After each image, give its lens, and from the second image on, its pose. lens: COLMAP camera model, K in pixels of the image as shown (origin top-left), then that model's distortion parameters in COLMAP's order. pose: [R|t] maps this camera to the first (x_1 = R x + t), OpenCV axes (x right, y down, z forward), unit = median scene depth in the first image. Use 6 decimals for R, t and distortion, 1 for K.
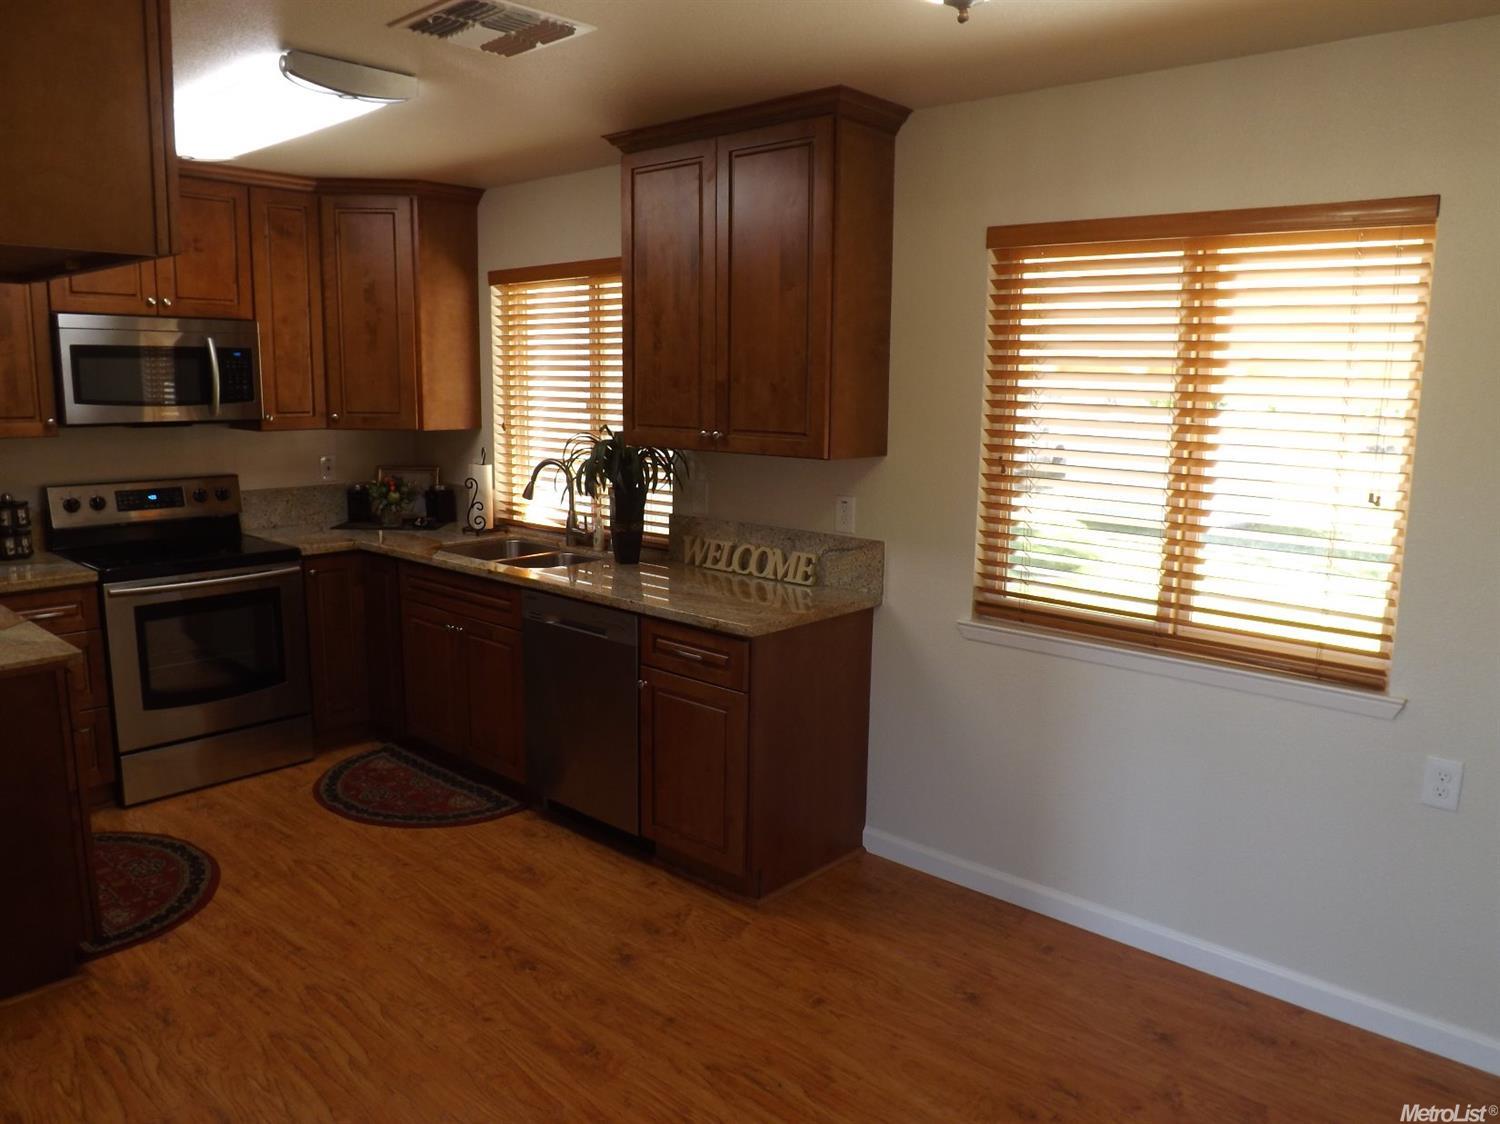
lens RADIAL K [[1081.7, 0, 740.6], [0, 1081.7, 565.4], [0, 0, 1]] dist [-0.059352, 0.010259]
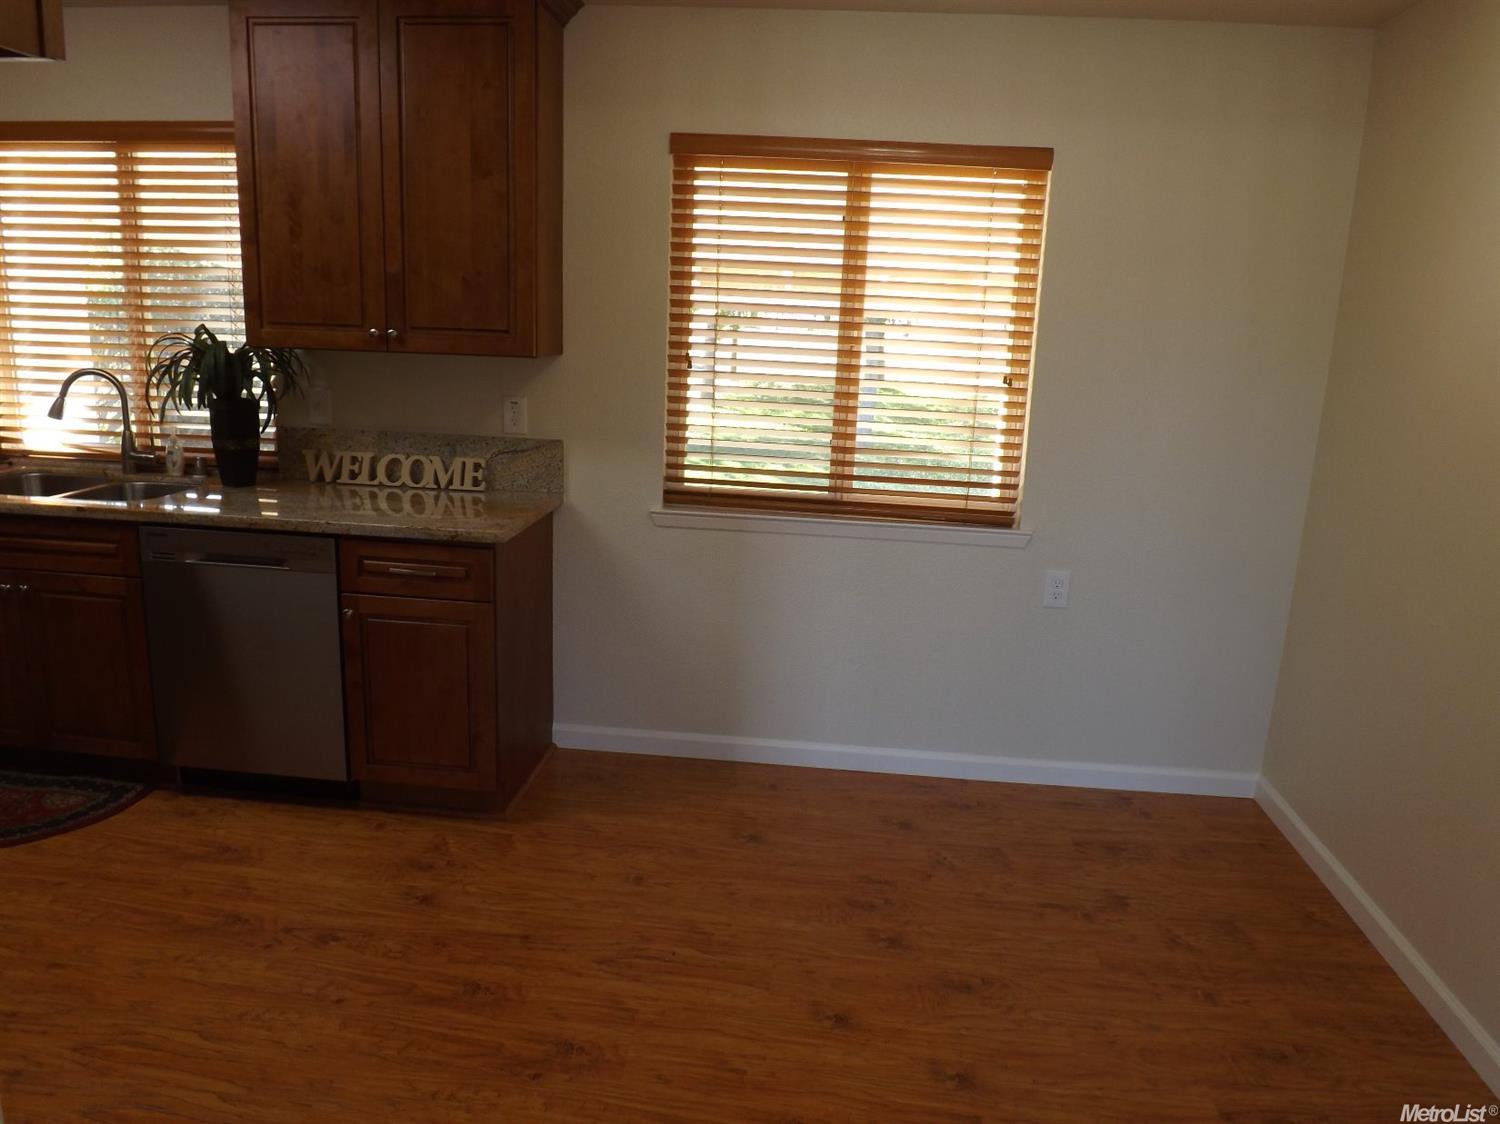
lens RADIAL K [[1081.7, 0, 740.6], [0, 1081.7, 565.4], [0, 0, 1]] dist [-0.059352, 0.010259]
pose [[0.801898, -0.120007, 0.585284, -0.318818], [0.072305, 0.991912, 0.104318, 0.000695], [-0.593069, -0.041334, 0.804090, 0.081293]]
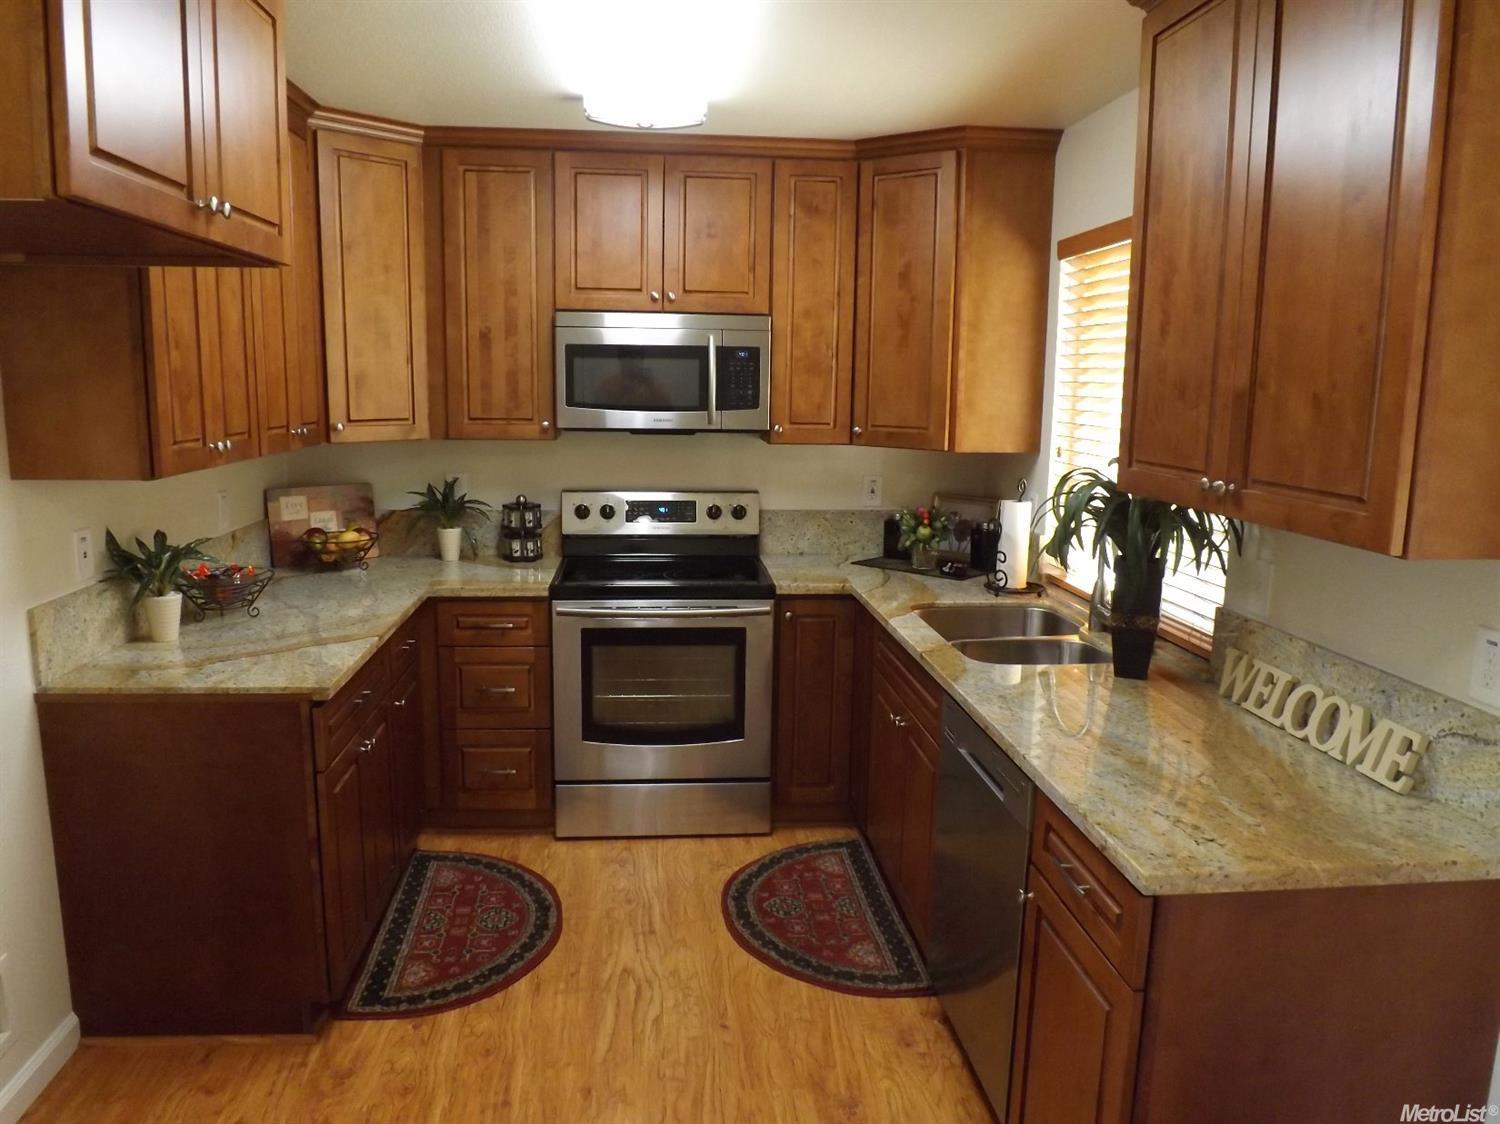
lens RADIAL K [[1081.7, 0, 740.6], [0, 1081.7, 565.4], [0, 0, 1]] dist [-0.059352, 0.010259]
pose [[0.733457, 0.112630, -0.670340, 0.155691], [-0.121600, 0.992009, 0.033627, -0.065488], [0.668771, 0.056850, 0.741292, 0.411573]]
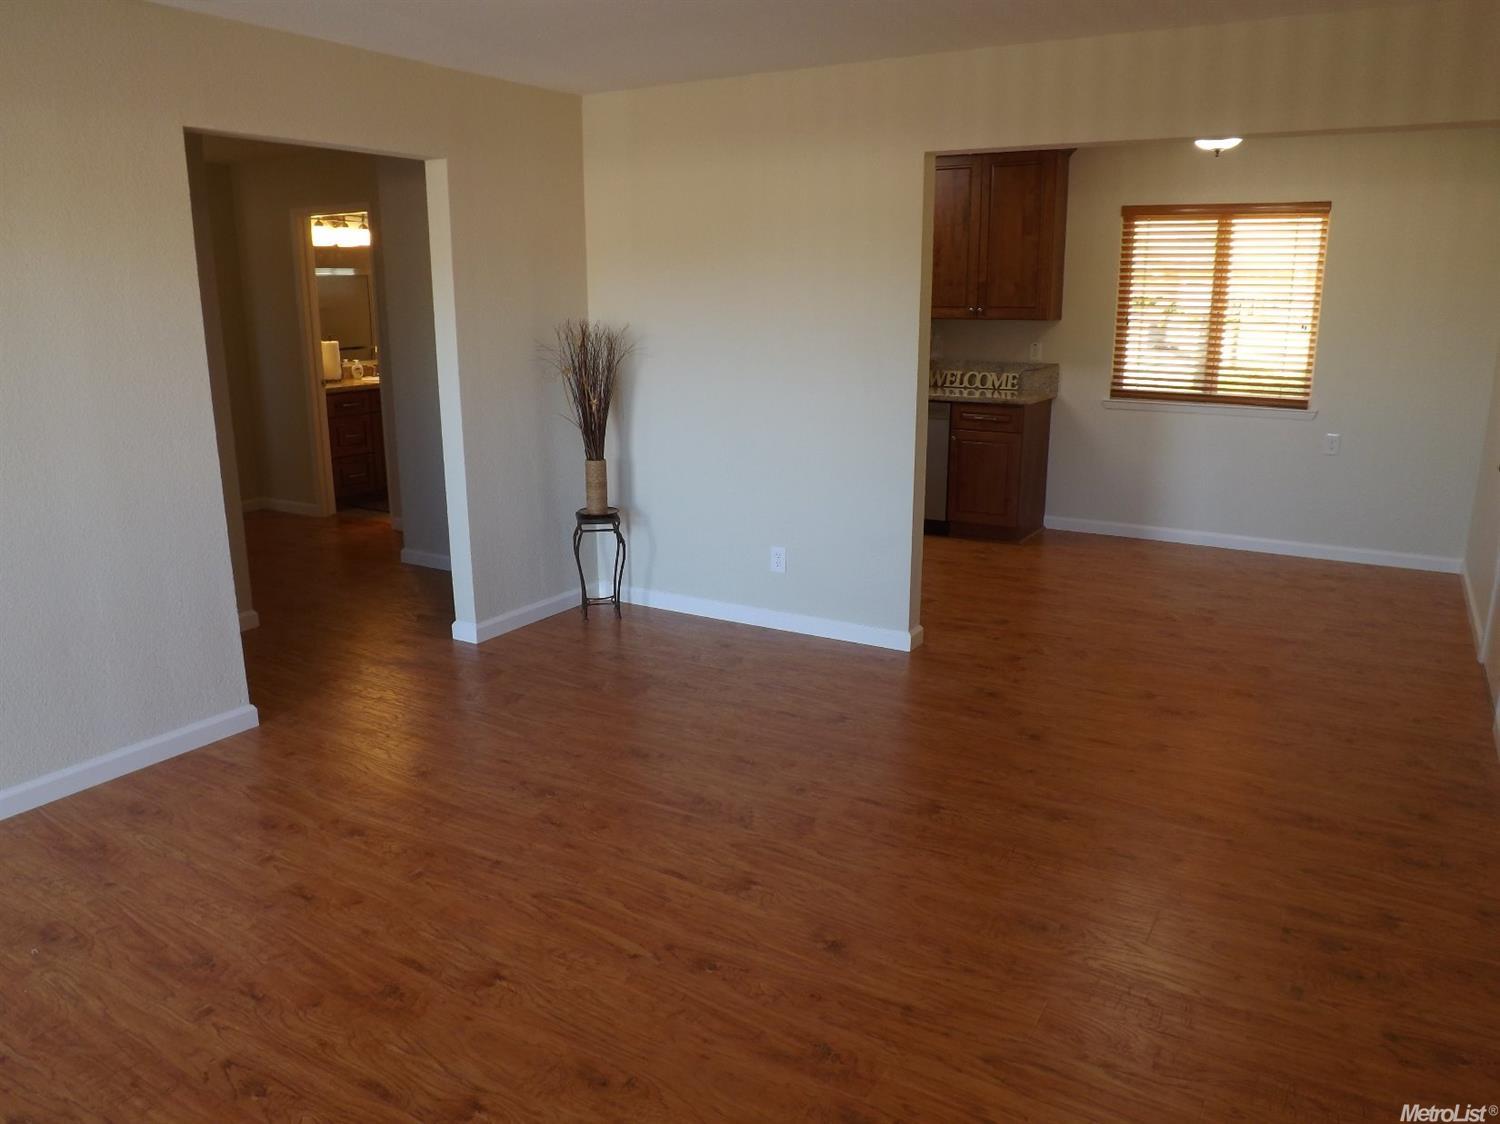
lens RADIAL K [[1052.8, 0, 750.0], [0, 1052.8, 562.0], [0, 0, 1]] dist [-0.060210, -0.000937]
pose [[0.981241, -0.062255, 0.182456, -0.749371], [0.048113, 0.995557, 0.080936, 0.148215], [-0.186684, -0.070639, 0.979877, -0.750386]]
